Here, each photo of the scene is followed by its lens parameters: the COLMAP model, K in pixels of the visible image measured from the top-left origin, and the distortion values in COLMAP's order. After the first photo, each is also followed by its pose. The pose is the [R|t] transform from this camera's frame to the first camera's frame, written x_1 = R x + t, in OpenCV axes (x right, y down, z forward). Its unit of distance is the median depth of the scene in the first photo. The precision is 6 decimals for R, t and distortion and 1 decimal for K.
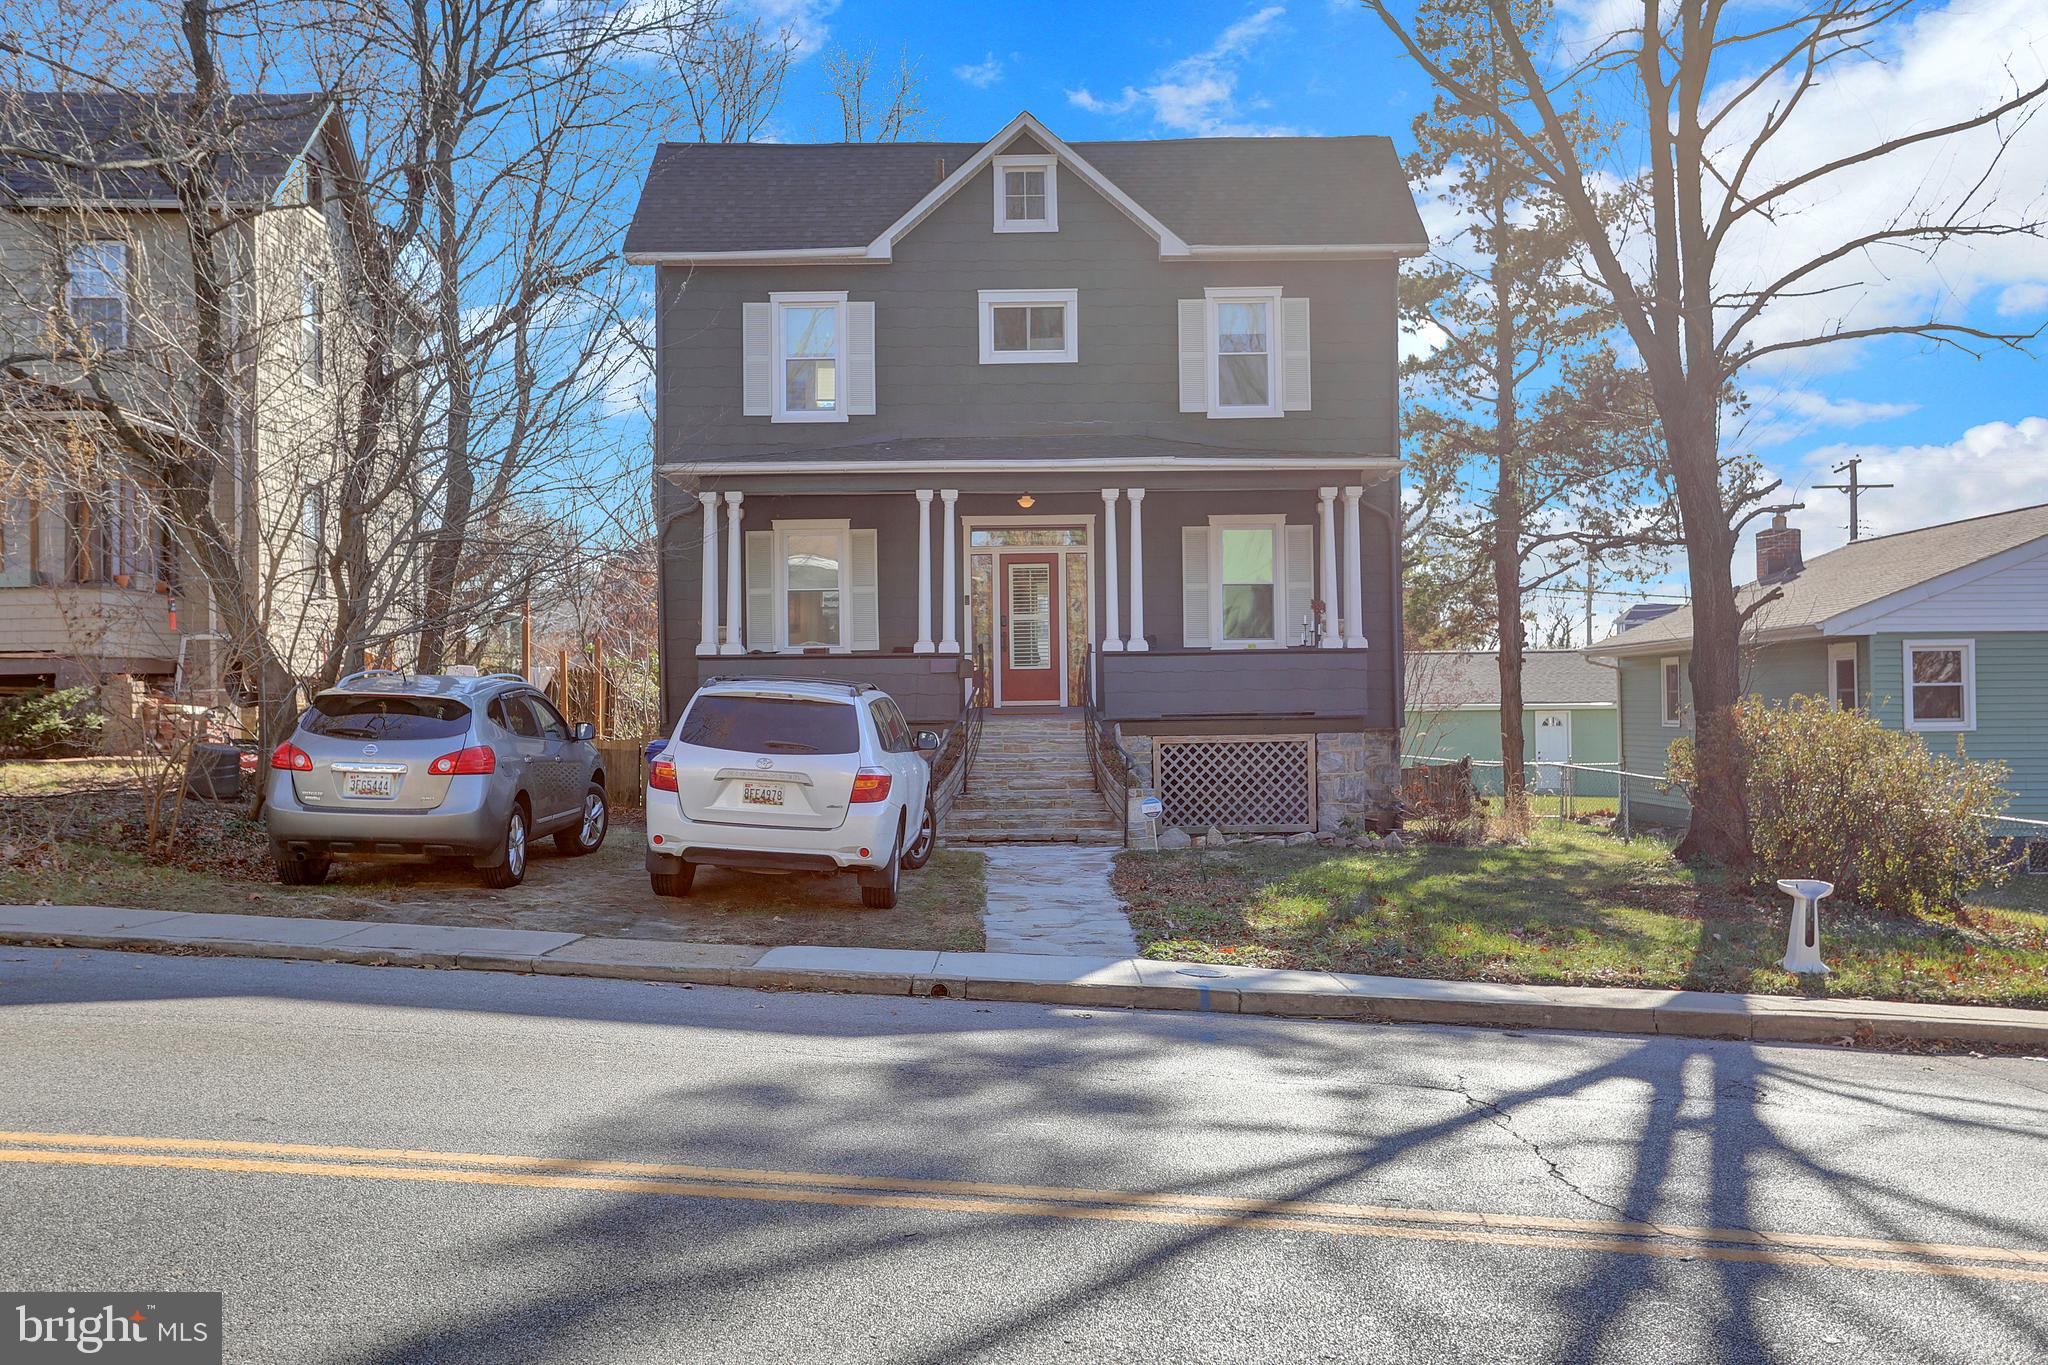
lens RADIAL K [[1865.2, 0, 1024.0], [0, 1865.2, 682.5], [0, 0, 1]] dist [0.034486, 0.001741]
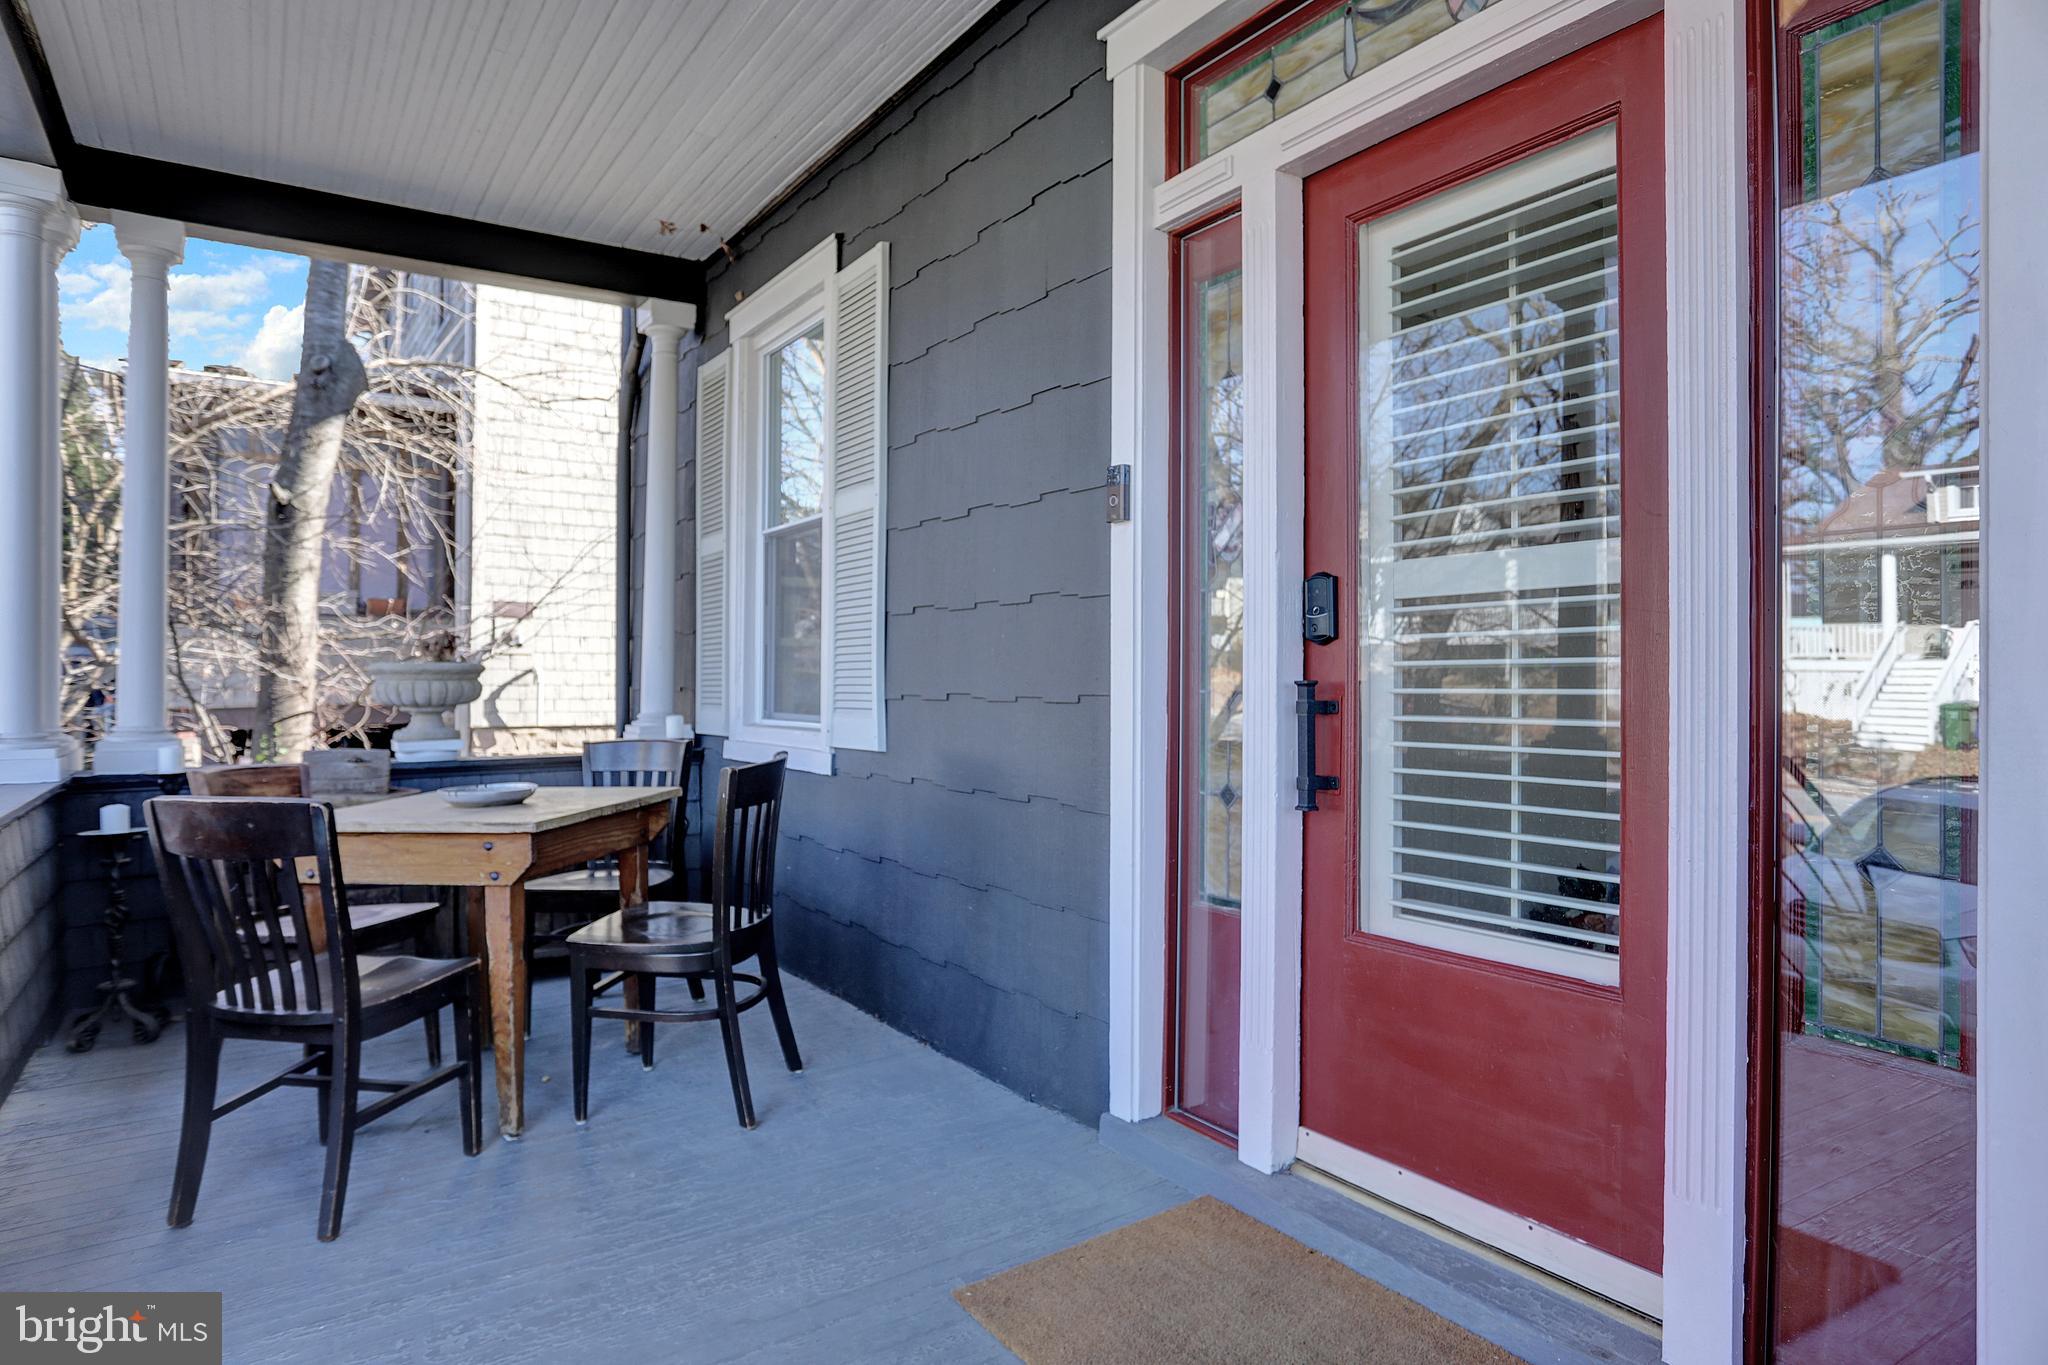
lens RADIAL K [[1204.6, 0, 1024.0], [0, 1204.6, 682.5], [0, 0, 1]] dist [-0.004364, -0.000721]
pose [[0.536697, 0.010032, -0.843715, 0.066558], [0.005529, 0.999866, 0.015406, -0.031927], [0.843757, -0.012934, 0.536570, 1.028592]]
